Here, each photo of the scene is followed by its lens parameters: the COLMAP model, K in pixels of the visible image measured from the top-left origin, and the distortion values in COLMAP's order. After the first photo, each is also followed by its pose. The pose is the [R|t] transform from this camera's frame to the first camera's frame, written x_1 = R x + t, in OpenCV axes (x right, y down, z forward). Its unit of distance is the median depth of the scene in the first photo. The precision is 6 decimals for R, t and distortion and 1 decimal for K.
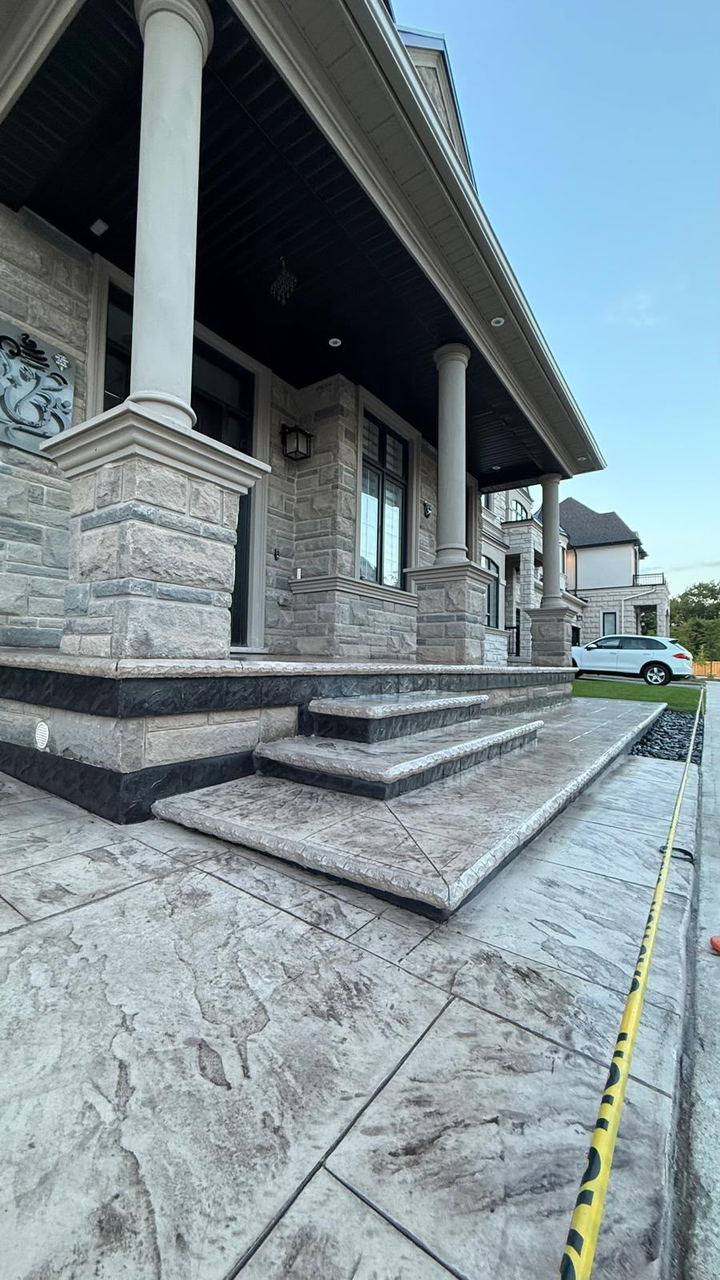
lens RADIAL K [[506.3, 0, 362.1], [0, 506.3, 636.6], [0, 0, 1]] dist [0.000532, -0.000085]
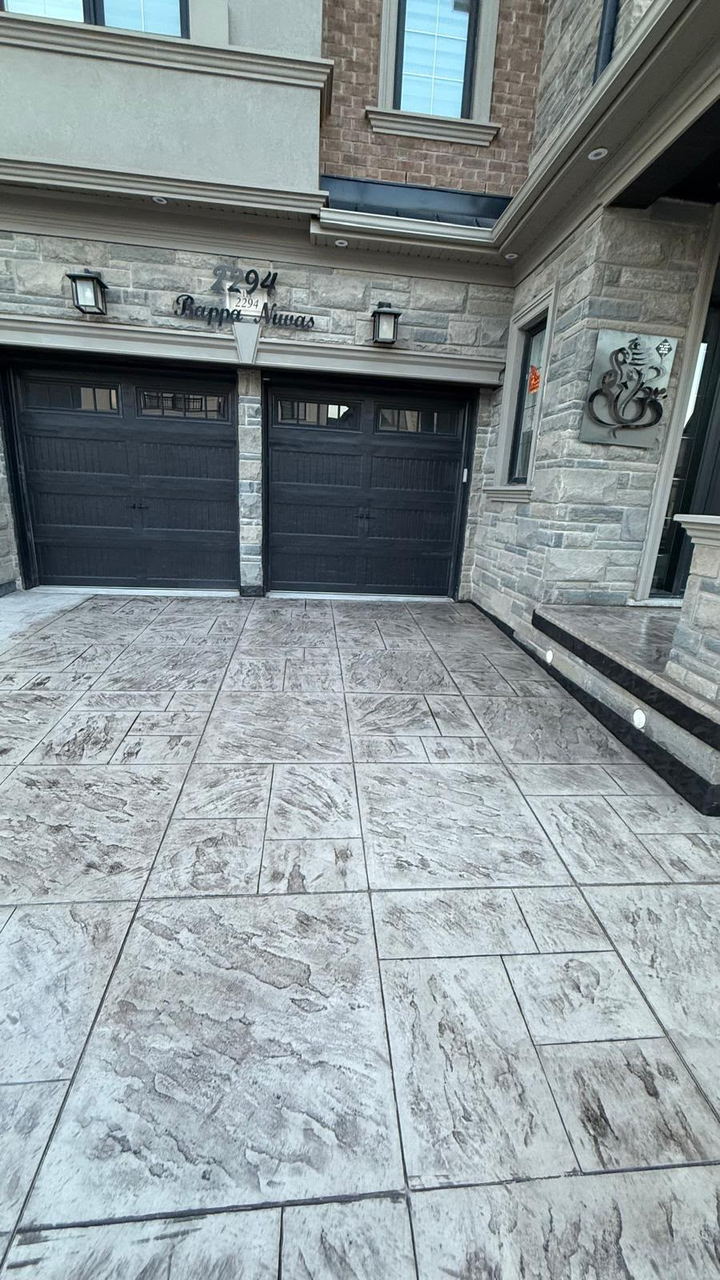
lens RADIAL K [[506.3, 0, 365.5], [0, 506.3, 637.3], [0, 0, 1]] dist [0.000532, -0.000085]
pose [[0.645253, 0.221610, -0.731121, -0.132121], [0.002471, 0.956393, 0.292073, -0.456518], [0.763965, -0.190268, 0.616567, -0.449296]]
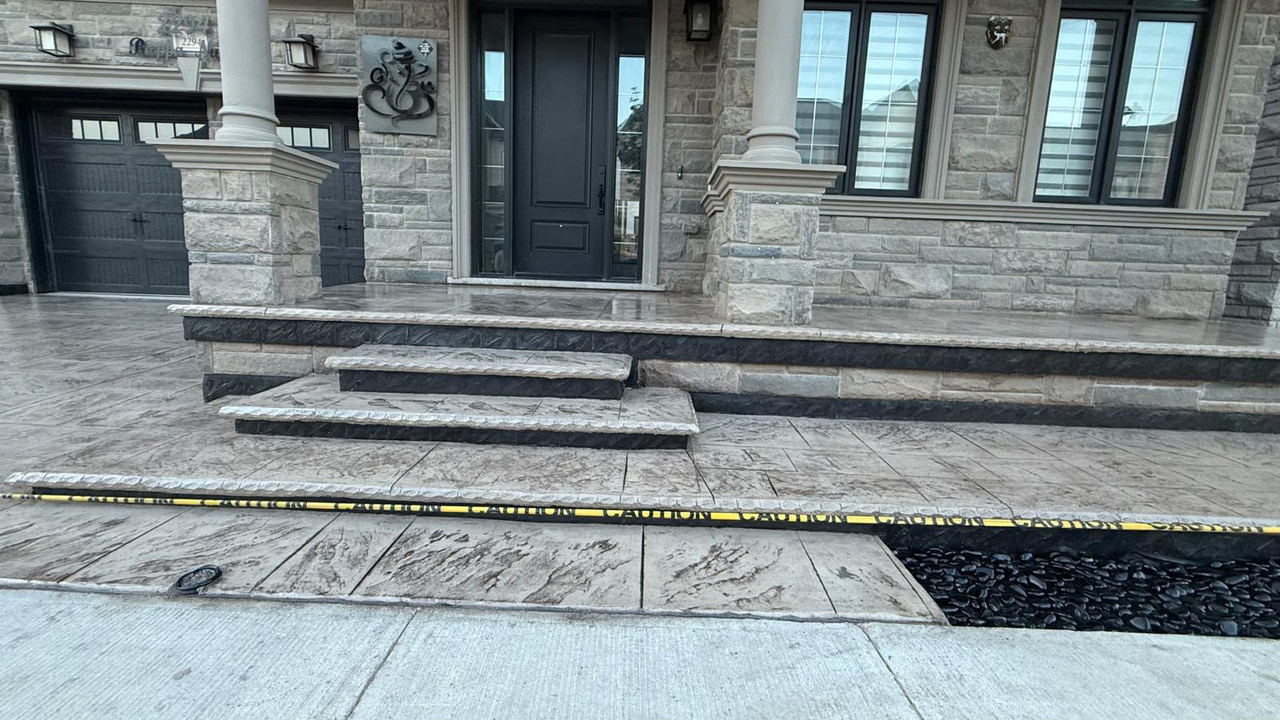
lens RADIAL K [[569.9, 0, 638.4], [0, 569.9, 358.1], [0, 0, 1]] dist [-0.005044, 0.001475]
pose [[0.549850, 0.137415, -0.823883, 1.549145], [0.016775, 0.984359, 0.175376, -0.066303], [0.835095, -0.110251, 0.538944, 1.020352]]
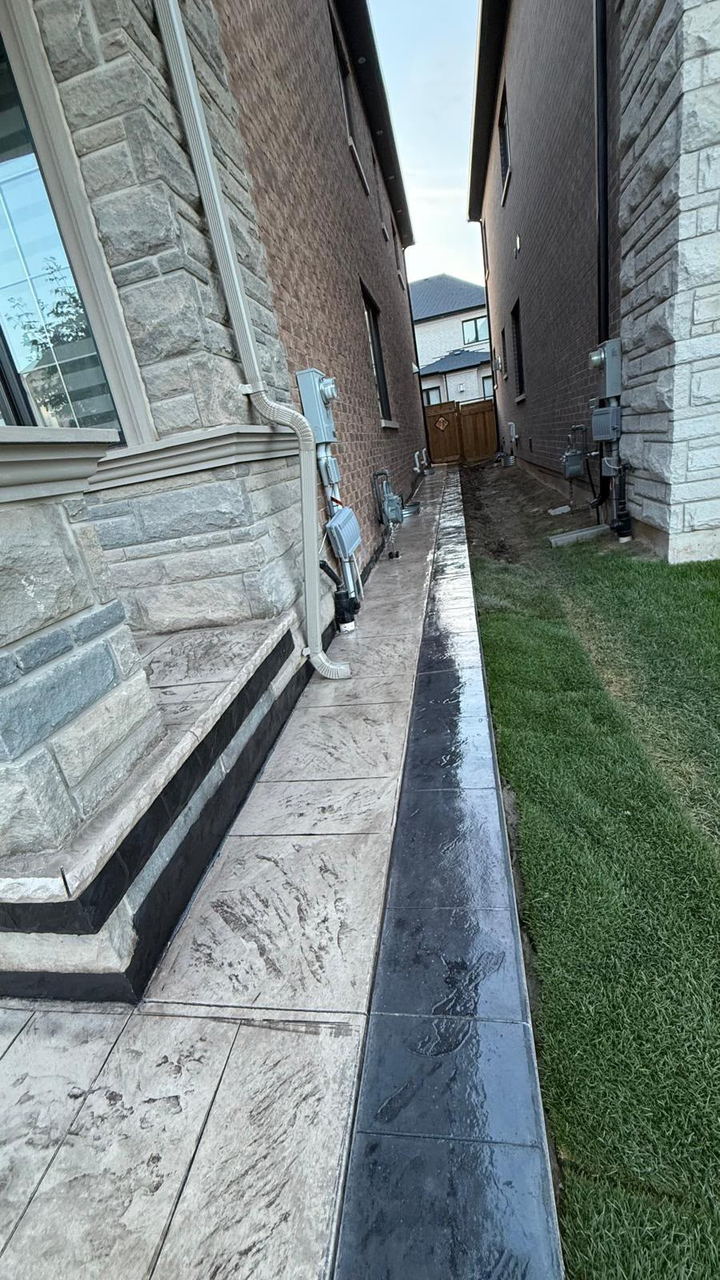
lens RADIAL K [[506.3, 0, 360.7], [0, 506.3, 635.4], [0, 0, 1]] dist [0.000532, -0.000085]
pose [[0.412764, 0.218169, -0.884323, 2.090316], [0.228419, 0.915070, 0.332371, -0.088066], [0.881731, -0.339188, 0.327874, 3.942496]]
